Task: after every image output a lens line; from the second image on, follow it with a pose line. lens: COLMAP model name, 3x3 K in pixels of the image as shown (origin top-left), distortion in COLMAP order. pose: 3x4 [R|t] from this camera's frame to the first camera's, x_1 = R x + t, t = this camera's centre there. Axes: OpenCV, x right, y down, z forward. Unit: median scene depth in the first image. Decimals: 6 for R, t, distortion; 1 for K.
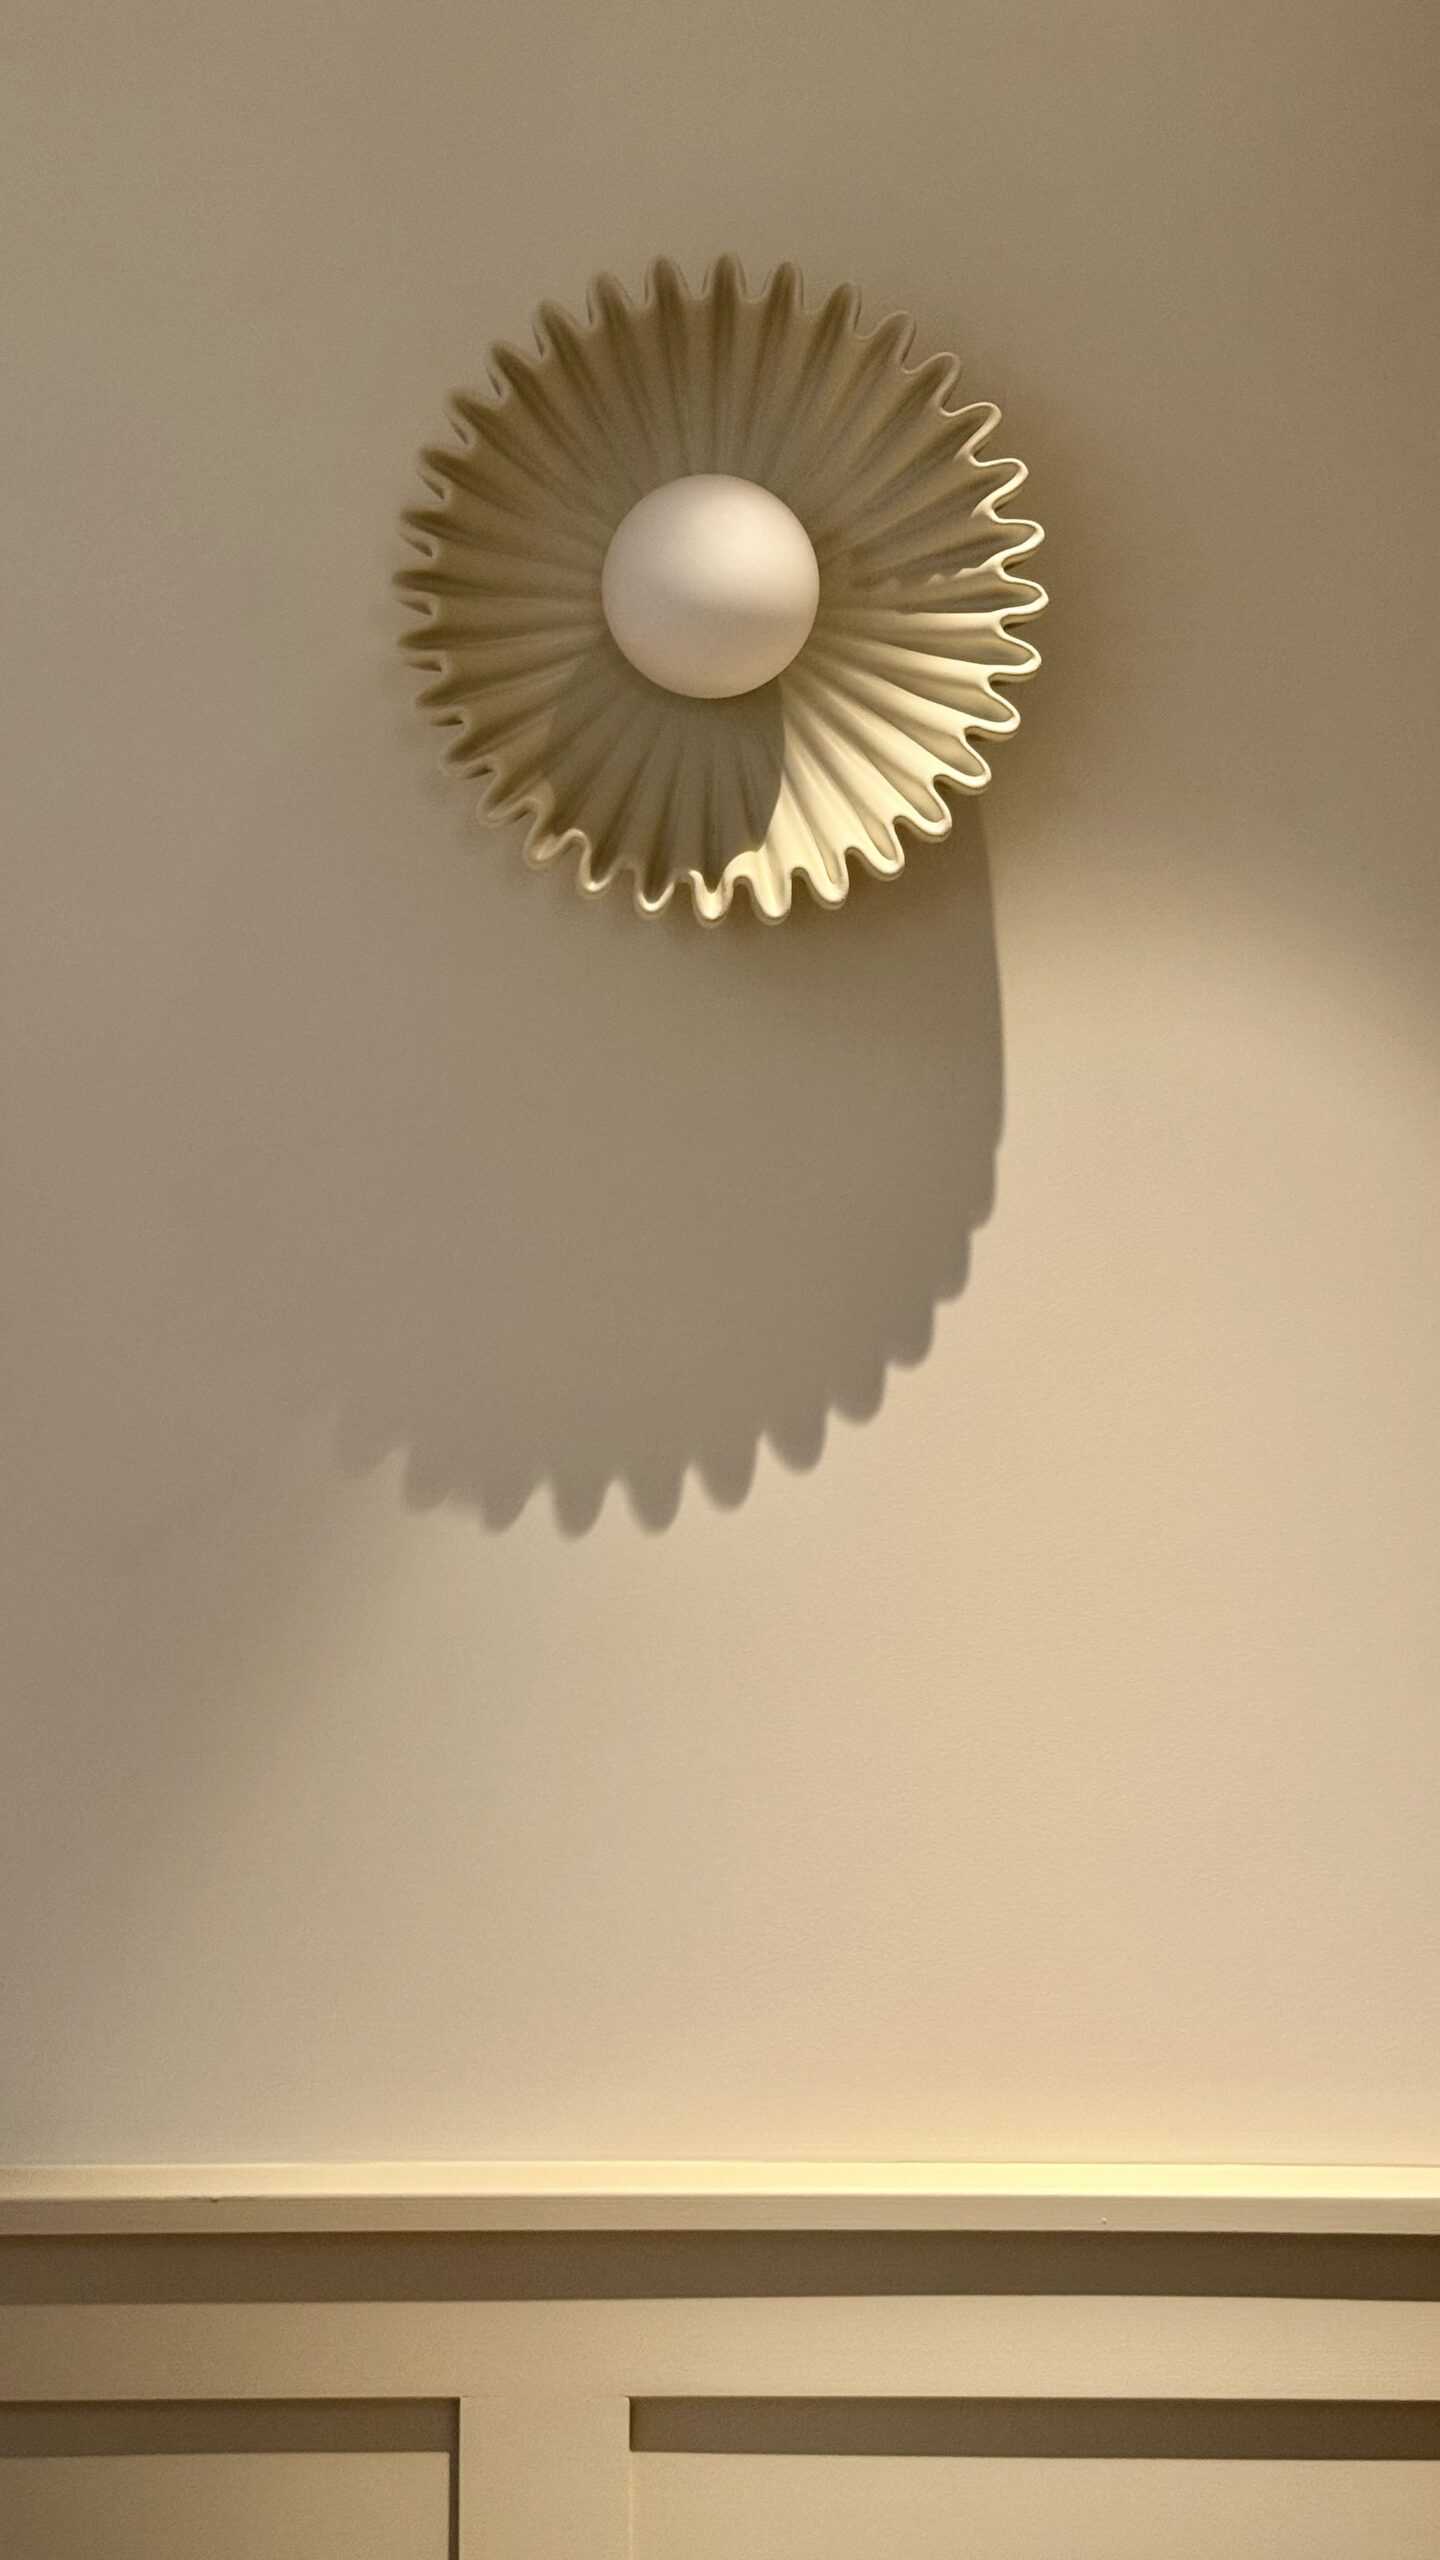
lens RADIAL K [[3633.2, 0, 720.0], [0, 3633.2, 1280.0], [0, 0, 1]] dist [0.167773, -0.354553]
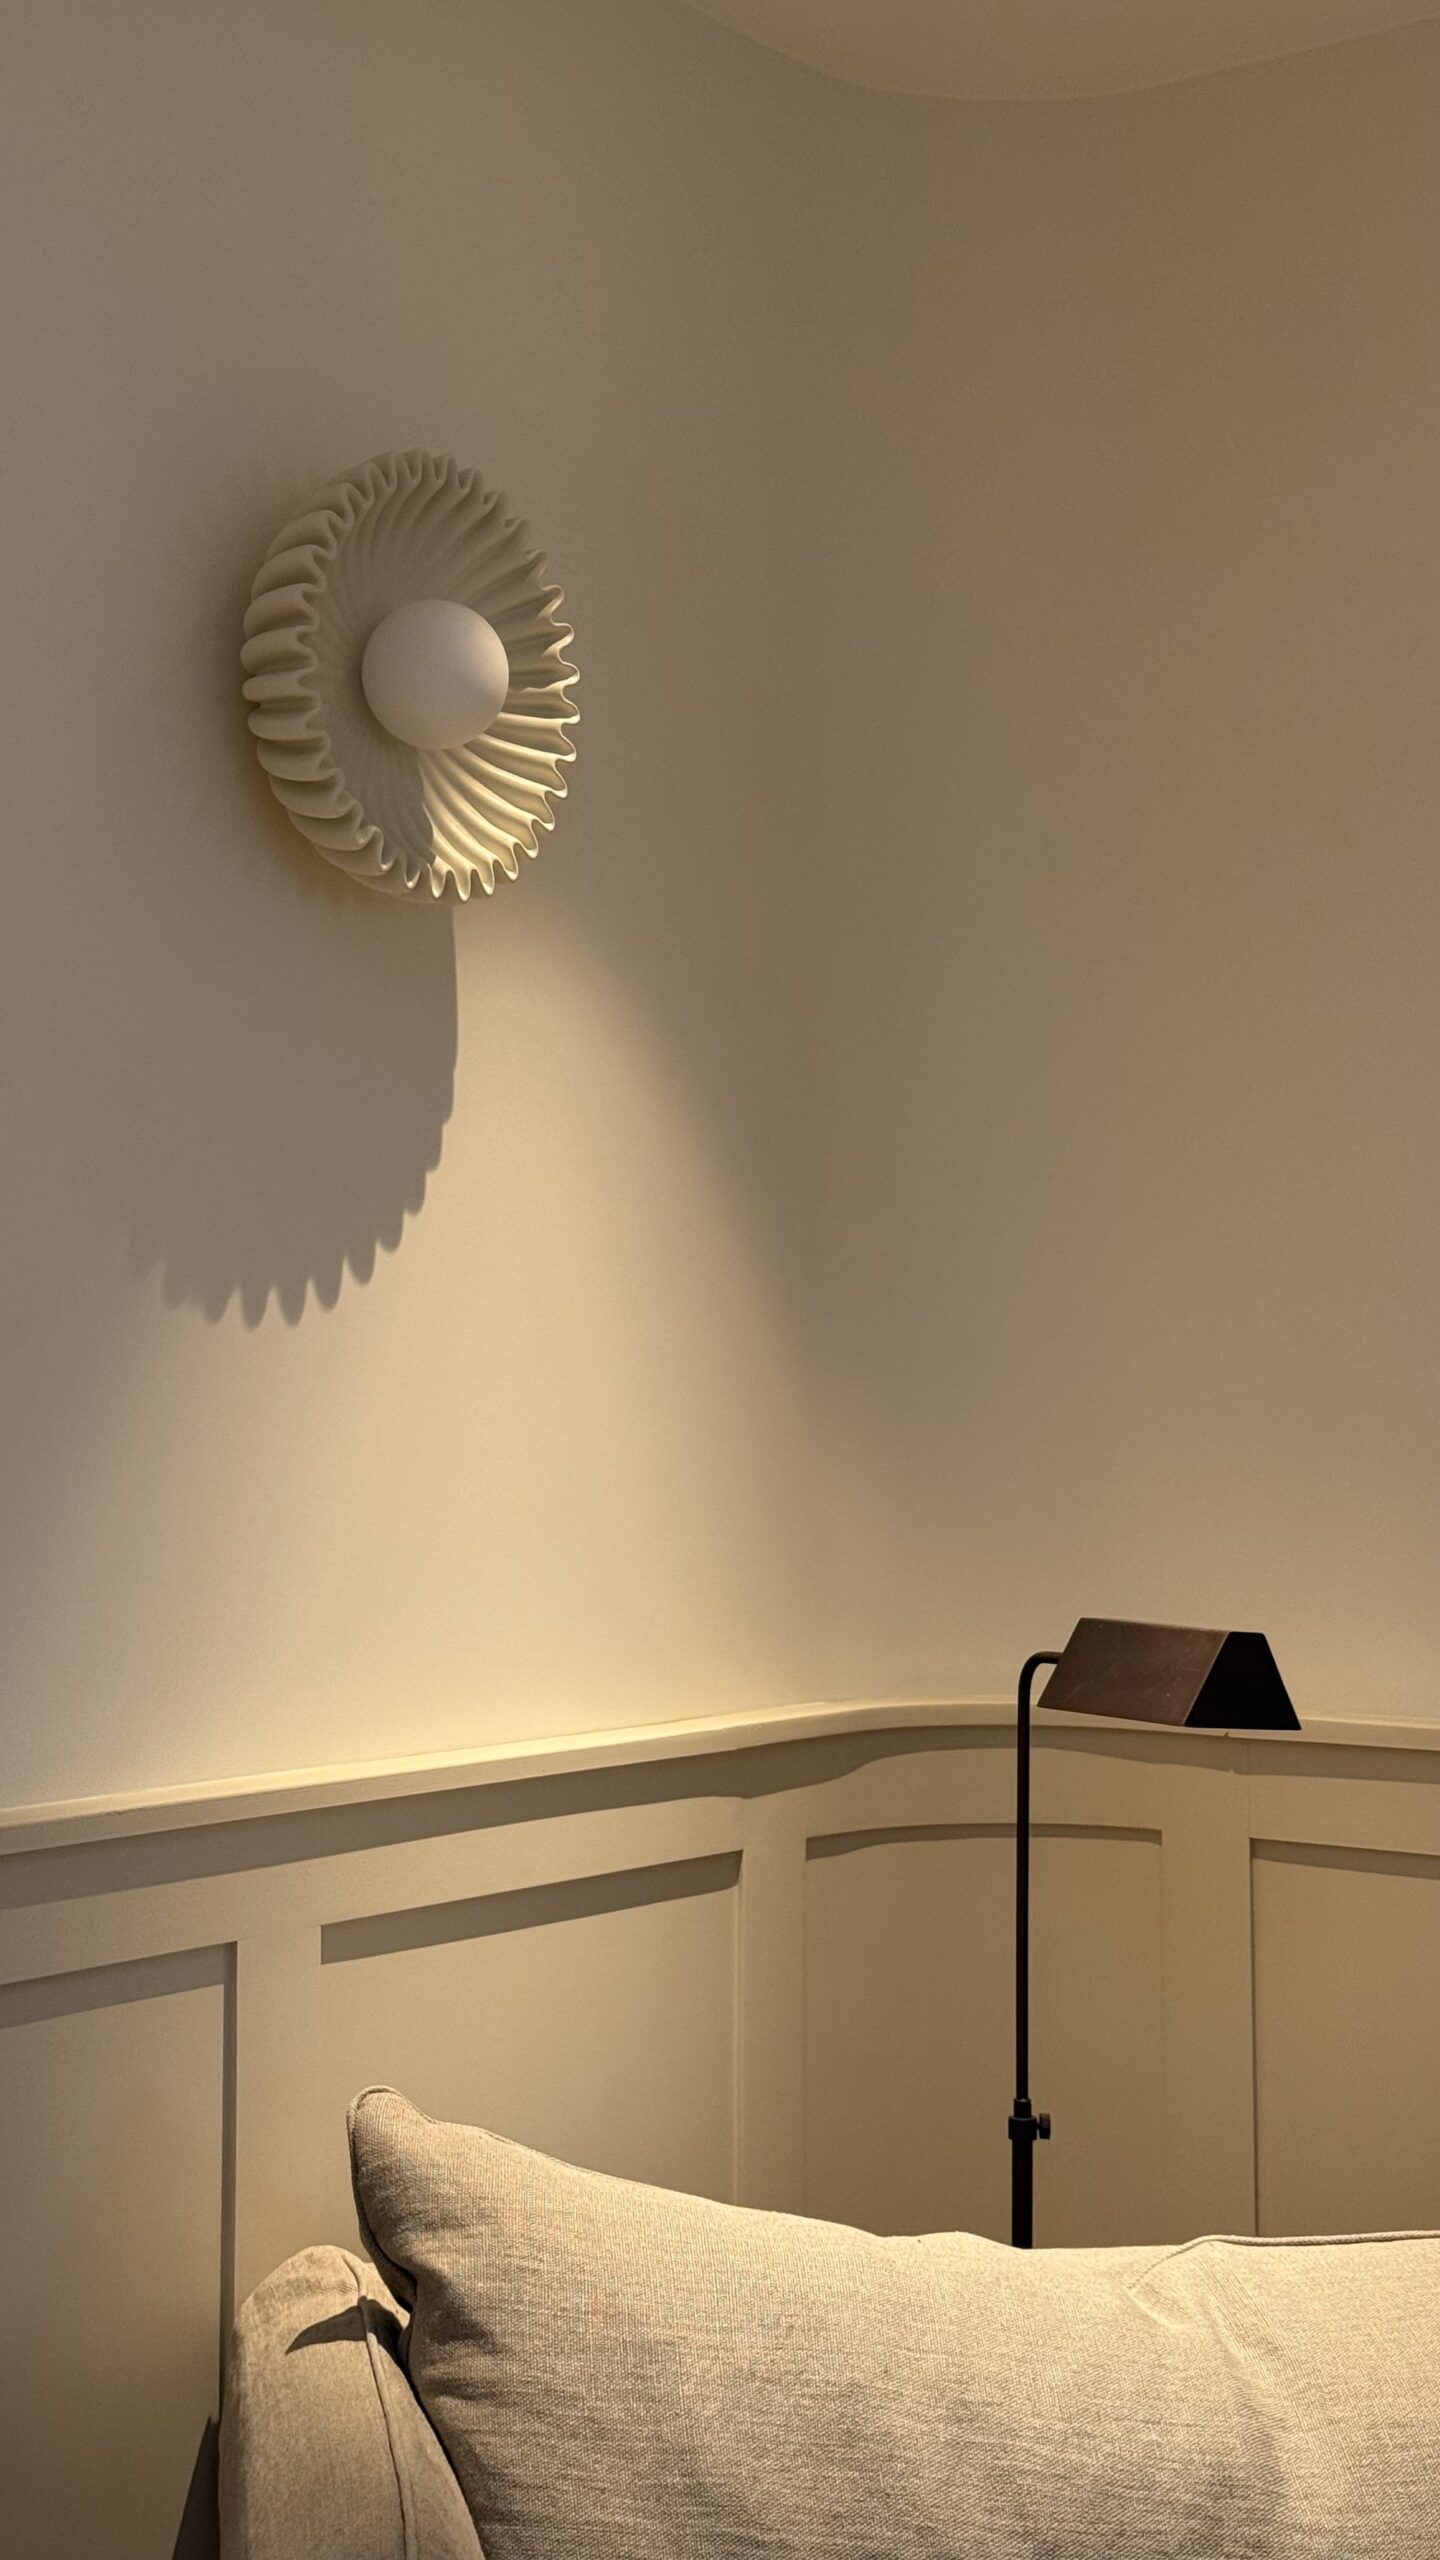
lens RADIAL K [[3633.2, 0, 720.0], [0, 3633.2, 1280.0], [0, 0, 1]] dist [0.167773, -0.354553]
pose [[0.597801, 0.018043, 0.801441, -1.053749], [0.007202, 0.999585, -0.027875, 0.092368], [-0.801612, 0.022436, 0.597424, 0.022832]]
